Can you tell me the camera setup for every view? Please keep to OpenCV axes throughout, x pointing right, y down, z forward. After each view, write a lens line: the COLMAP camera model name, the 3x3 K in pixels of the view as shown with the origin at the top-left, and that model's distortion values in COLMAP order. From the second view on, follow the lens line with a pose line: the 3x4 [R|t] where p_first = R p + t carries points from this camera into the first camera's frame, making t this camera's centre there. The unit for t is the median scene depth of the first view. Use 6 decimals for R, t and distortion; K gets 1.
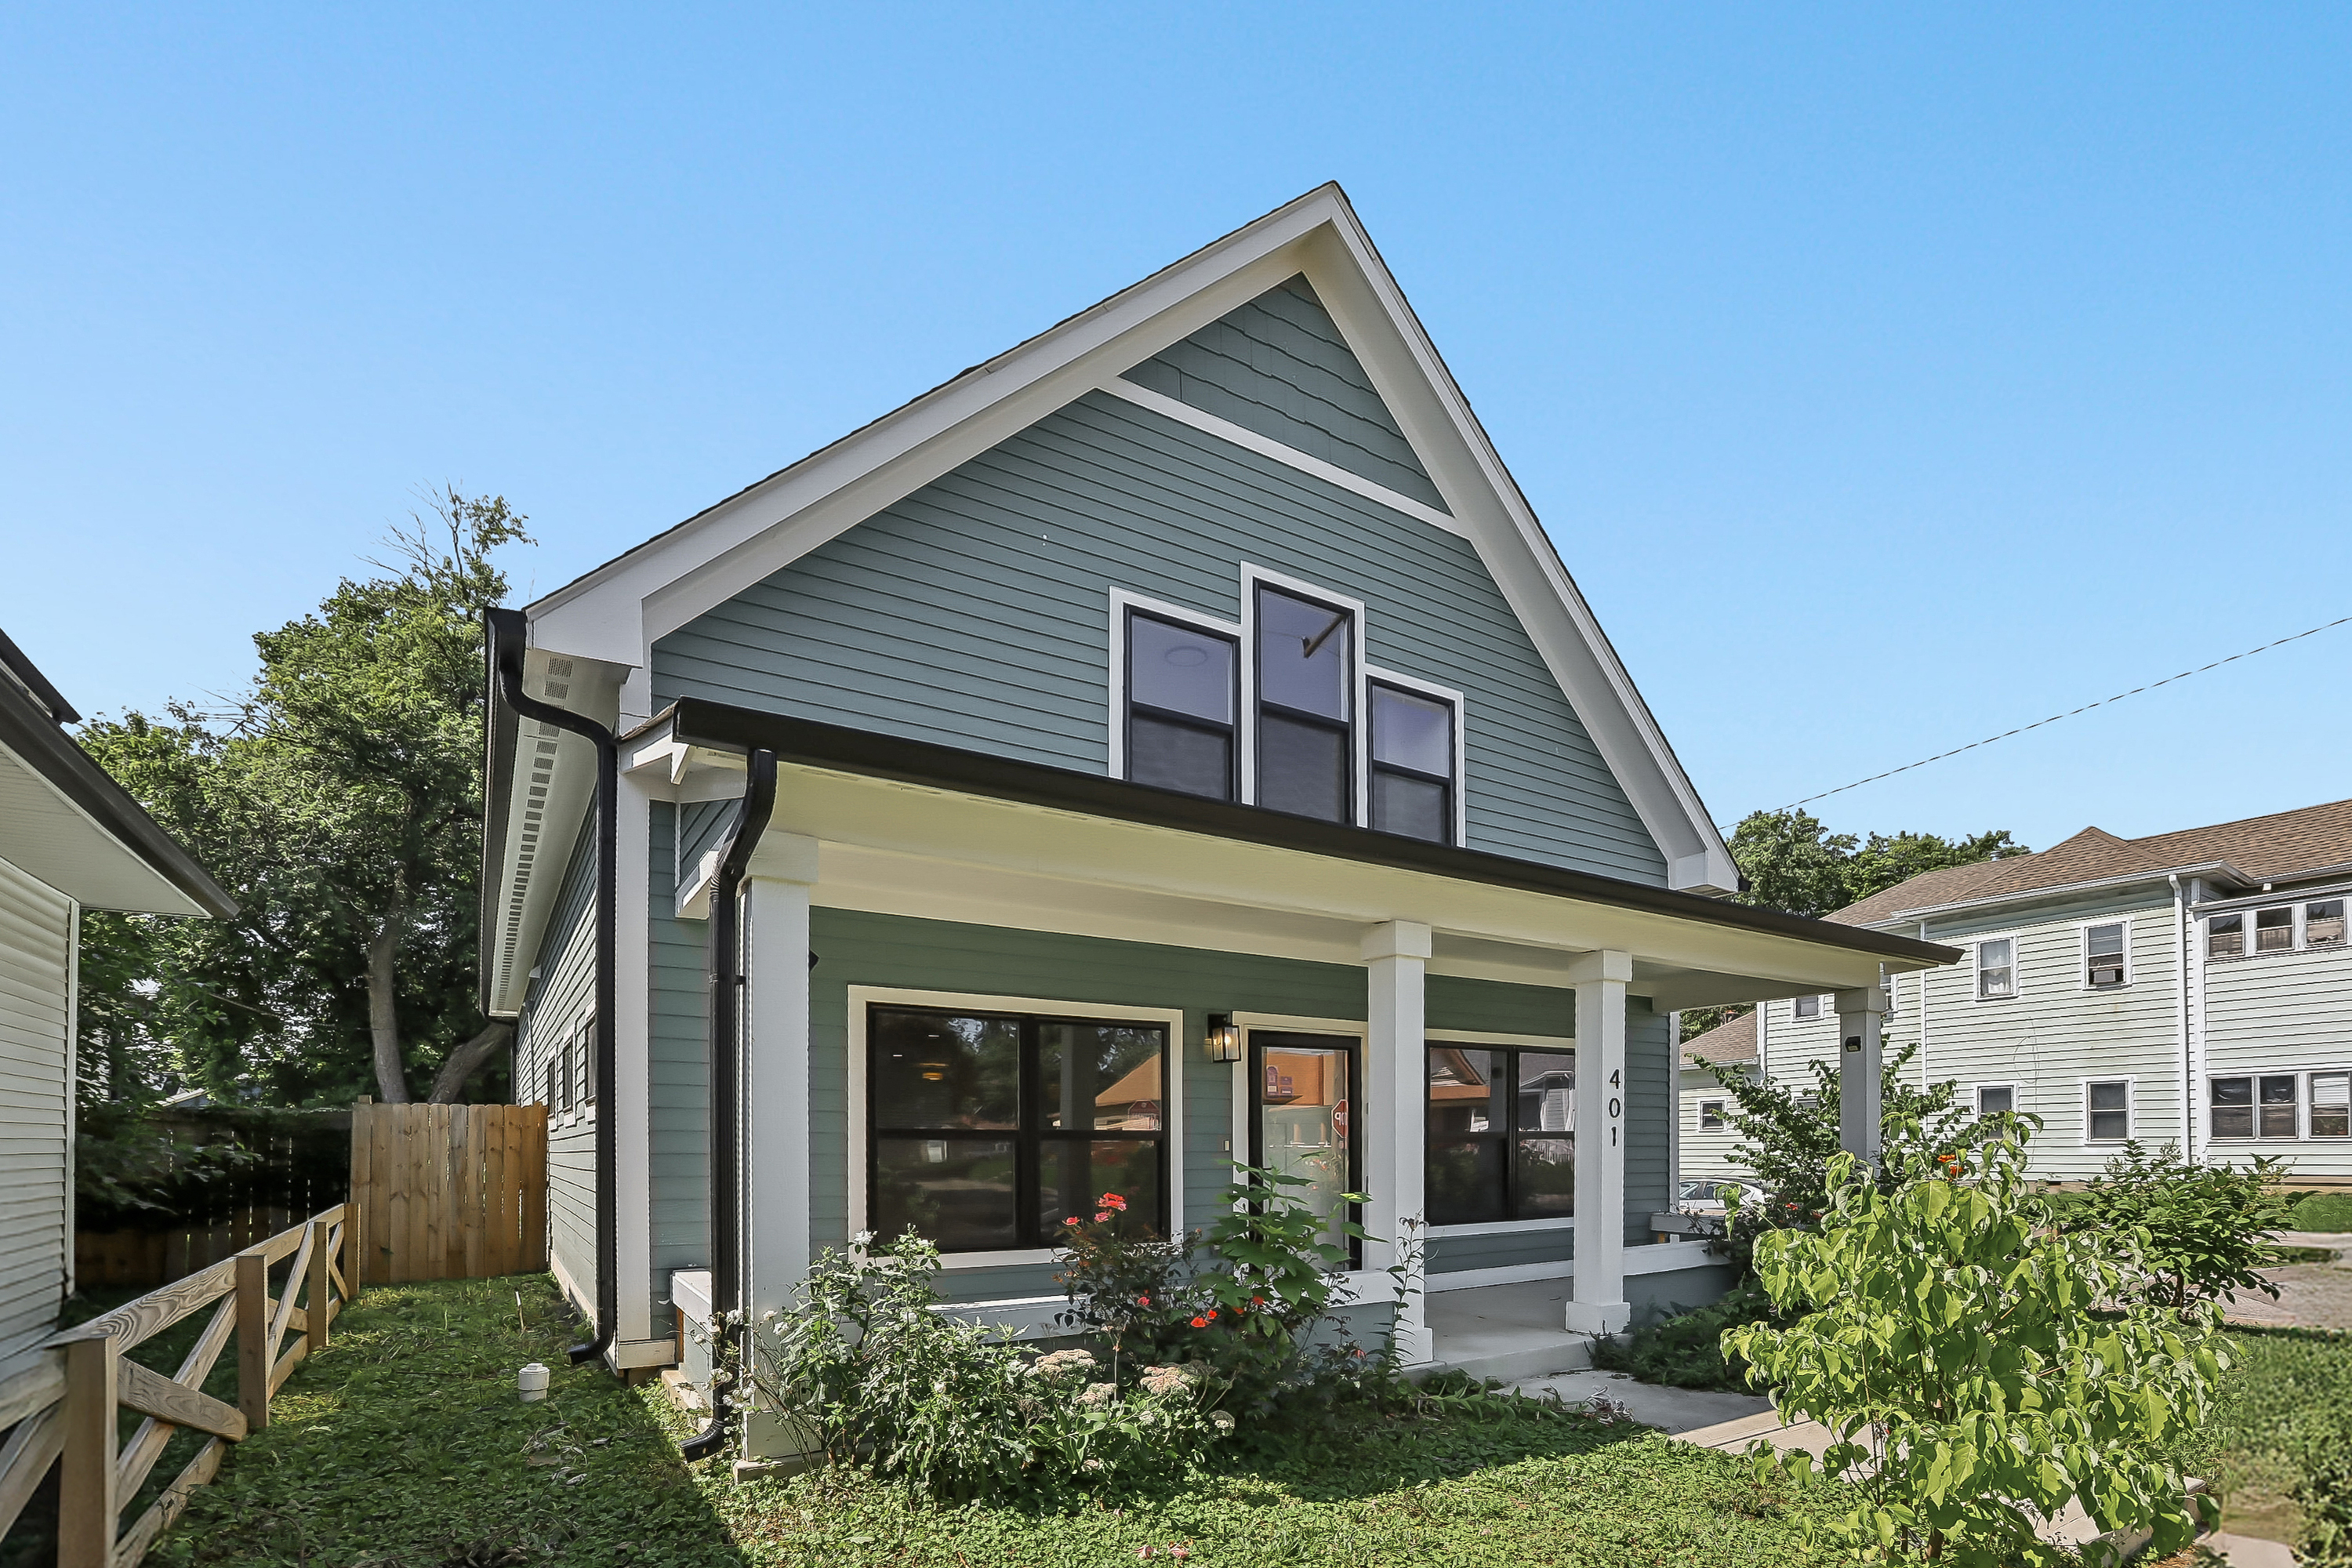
lens RADIAL K [[1095.3, 0, 1176.0], [0, 1095.3, 784.0], [0, 0, 1]] dist [-0.053256, 0.000145]
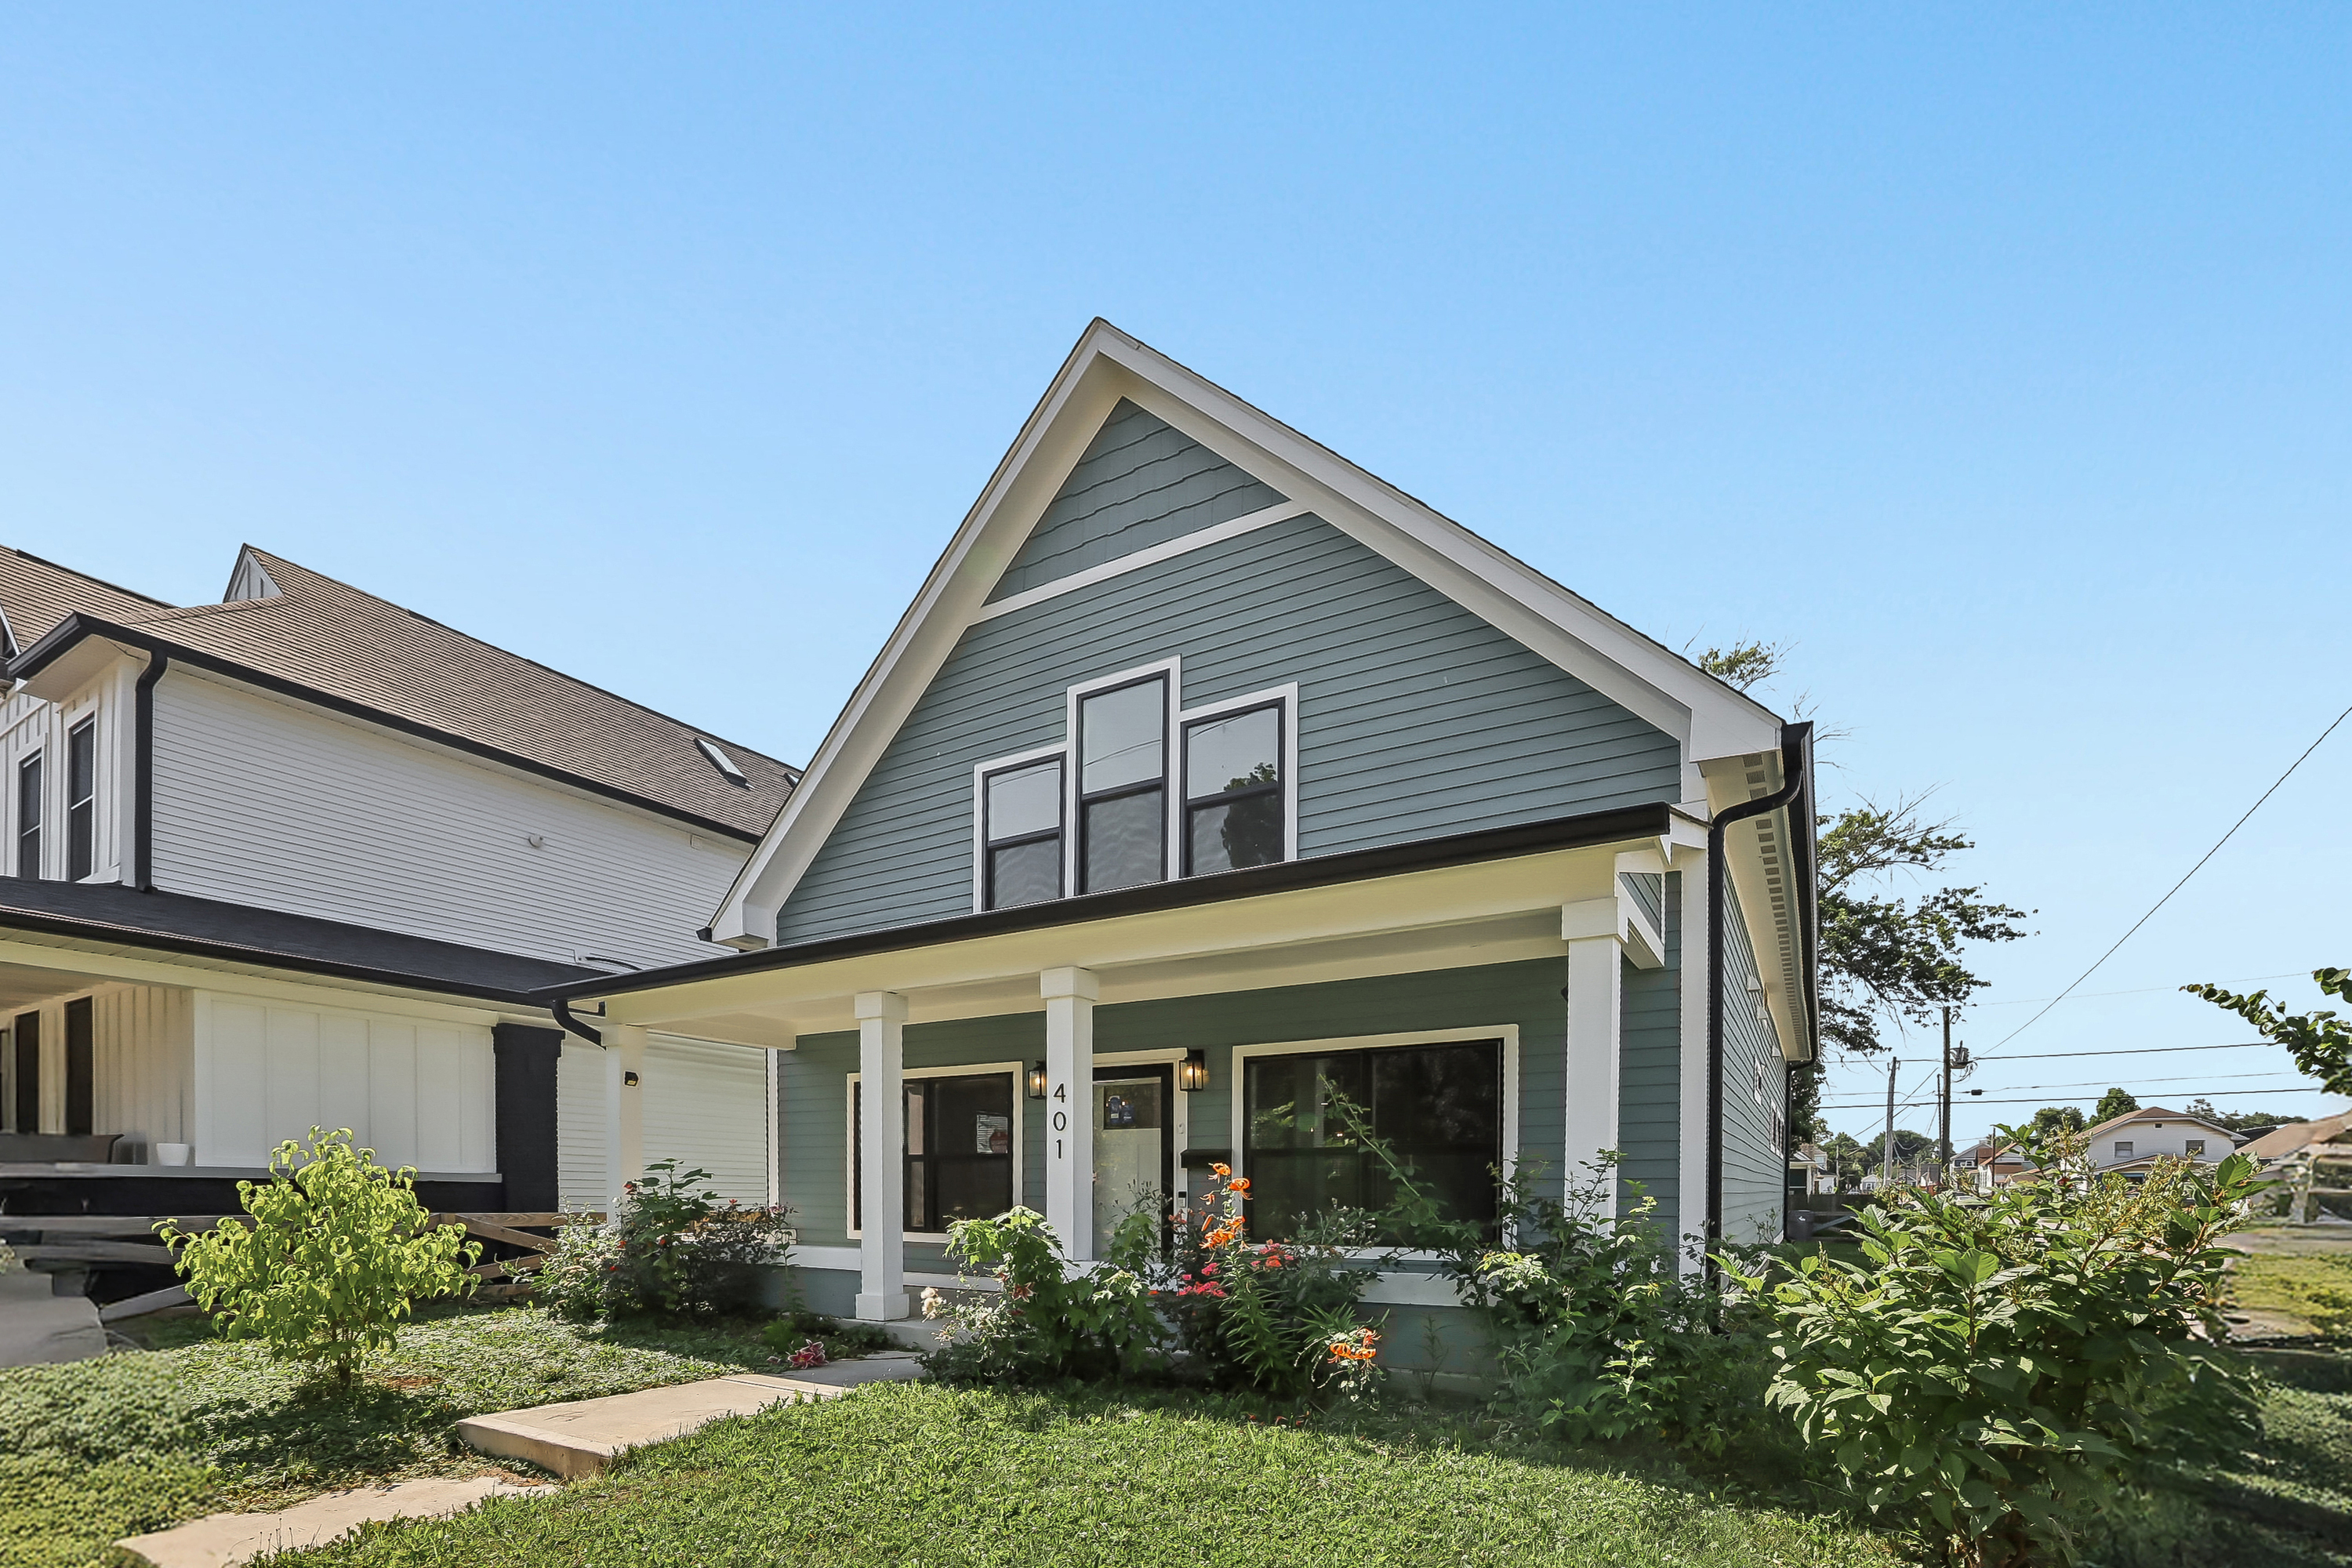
lens RADIAL K [[1095.3, 0, 1176.0], [0, 1095.3, 784.0], [0, 0, 1]] dist [-0.053256, 0.000145]
pose [[0.442320, -0.317733, -0.838689, 1.120843], [0.292008, 0.935207, -0.200296, 0.182678], [0.847989, -0.156309, 0.506441, 0.458260]]
